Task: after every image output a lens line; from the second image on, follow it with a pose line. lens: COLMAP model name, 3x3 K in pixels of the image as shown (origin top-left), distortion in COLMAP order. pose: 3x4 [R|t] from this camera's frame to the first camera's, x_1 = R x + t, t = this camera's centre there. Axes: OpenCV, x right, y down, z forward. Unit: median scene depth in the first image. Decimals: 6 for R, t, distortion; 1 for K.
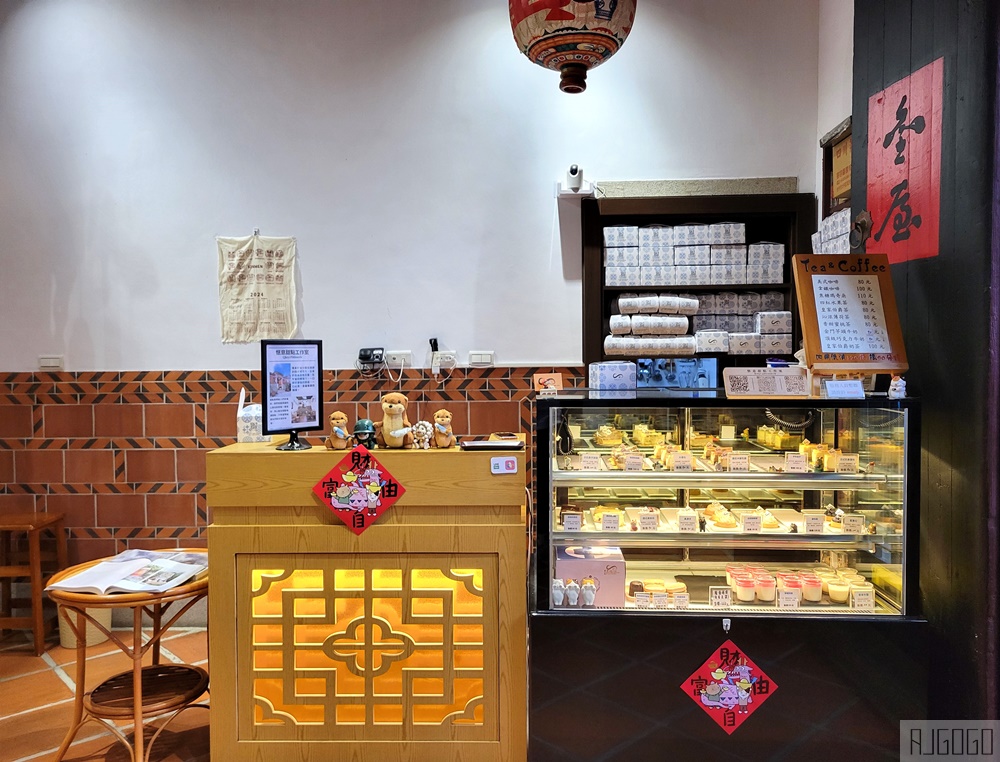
lens RADIAL K [[793.4, 0, 501.0], [0, 793.4, 378.2], [0, 0, 1]] dist [0.016115, 0.000866]
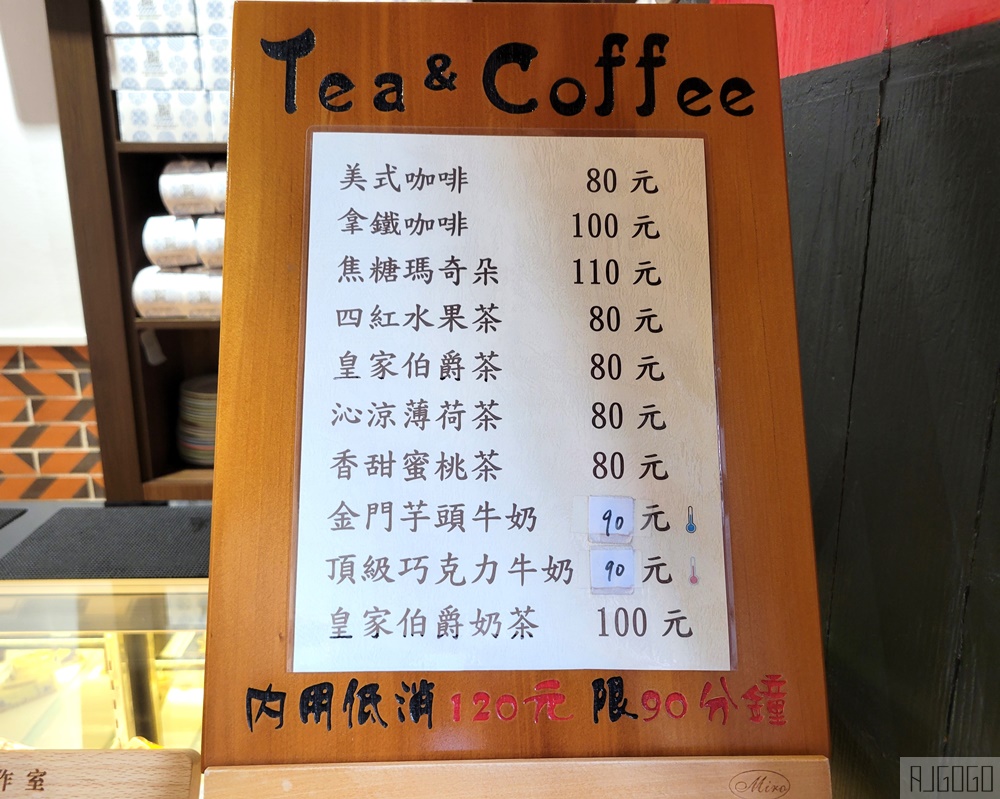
lens RADIAL K [[820.1, 0, 498.9], [0, 820.1, 399.1], [0, 0, 1]] dist [-0.000259, -0.000407]
pose [[0.998249, -0.012913, 0.057726, 0.336309], [0.000451, 0.977518, 0.210854, -0.090072], [-0.059151, -0.210458, 0.975812, 0.661298]]
